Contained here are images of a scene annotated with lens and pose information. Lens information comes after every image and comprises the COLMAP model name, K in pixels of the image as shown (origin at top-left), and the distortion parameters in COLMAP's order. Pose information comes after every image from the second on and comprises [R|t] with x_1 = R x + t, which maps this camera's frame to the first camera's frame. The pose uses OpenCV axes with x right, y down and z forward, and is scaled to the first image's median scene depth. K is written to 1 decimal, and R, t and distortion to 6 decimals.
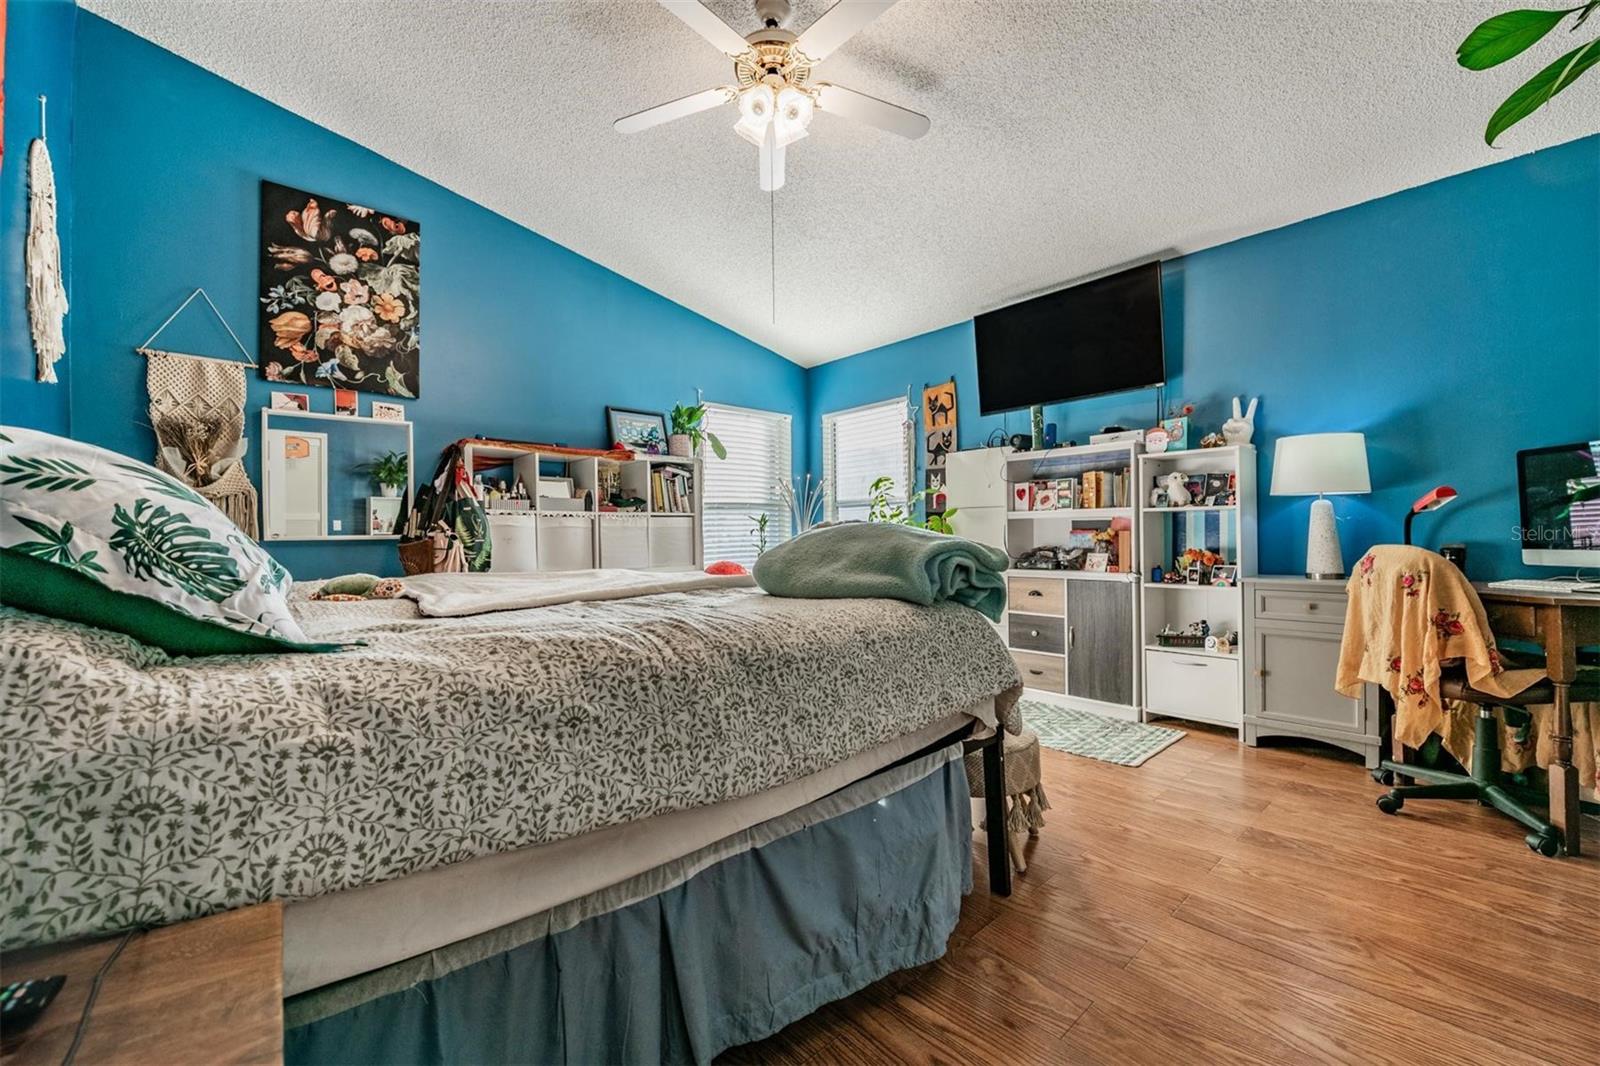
lens RADIAL K [[641.3, 0, 797.9], [0, 641.3, 539.5], [0, 0, 1]] dist [-0.003824, -0.000102]
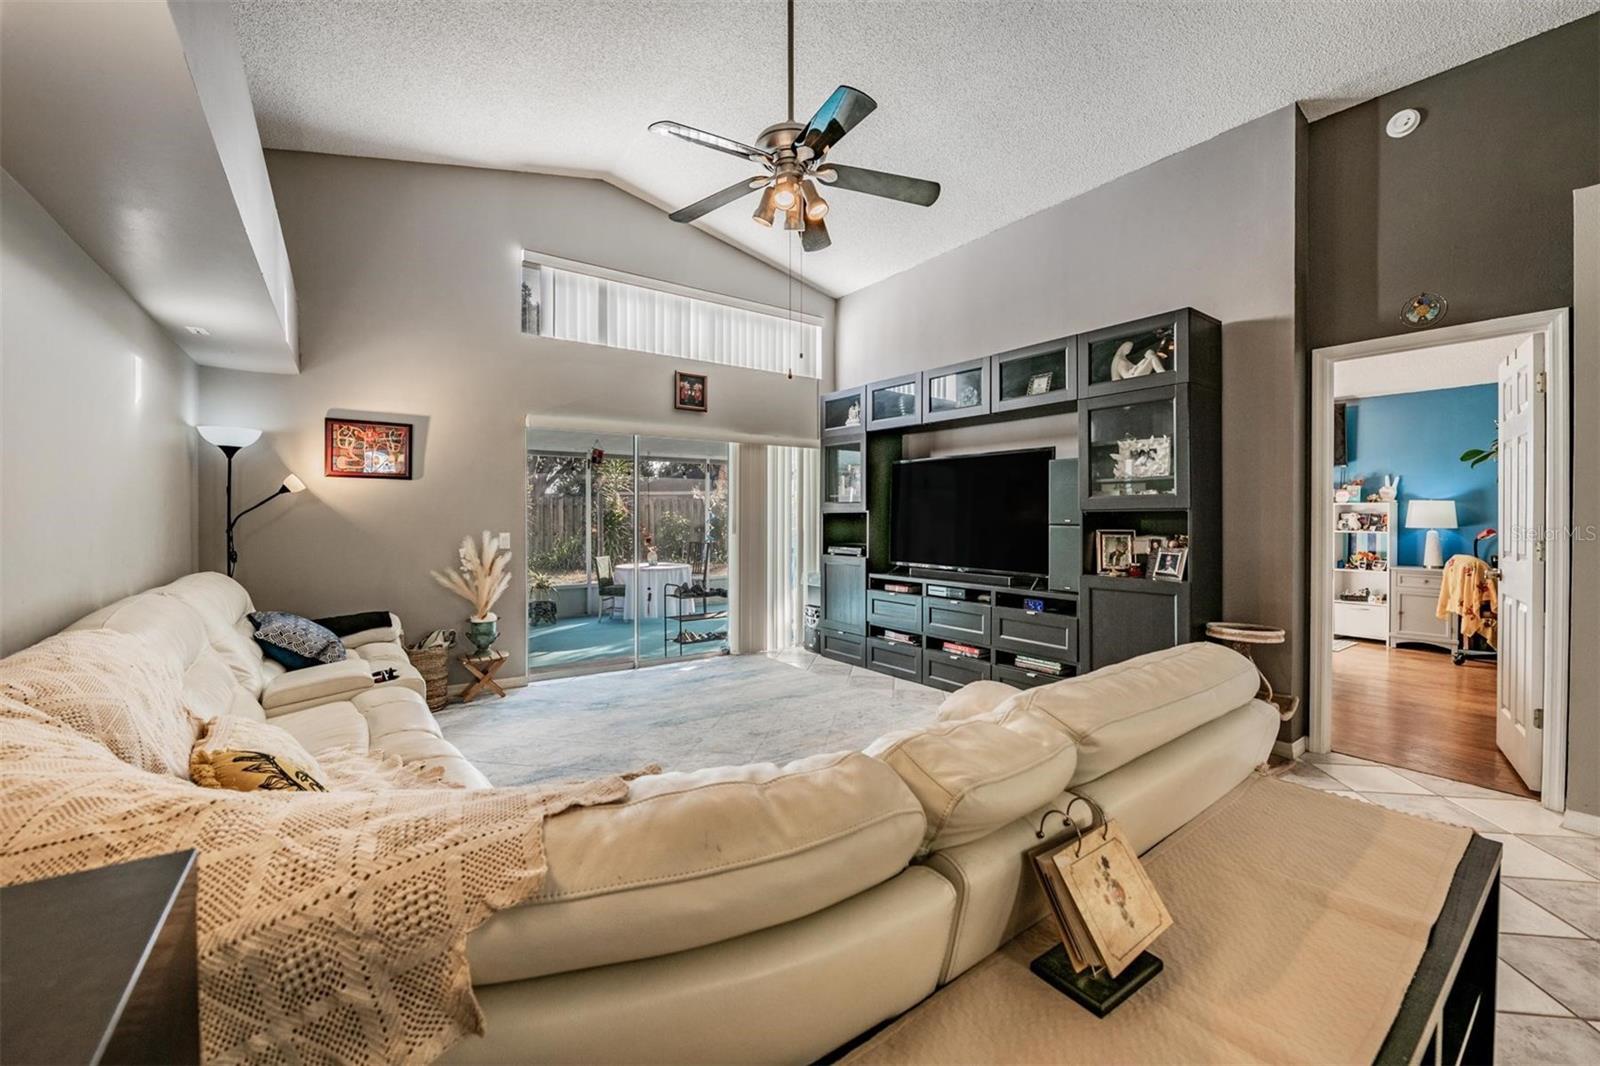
lens RADIAL K [[641.3, 0, 801.9], [0, 641.3, 524.6], [0, 0, 1]] dist [-0.003824, -0.000102]
pose [[0.994541, 0.007166, -0.104104, -0.949675], [-0.005703, 0.999881, 0.014342, -0.092981], [0.104194, -0.013670, 0.994463, -1.209156]]
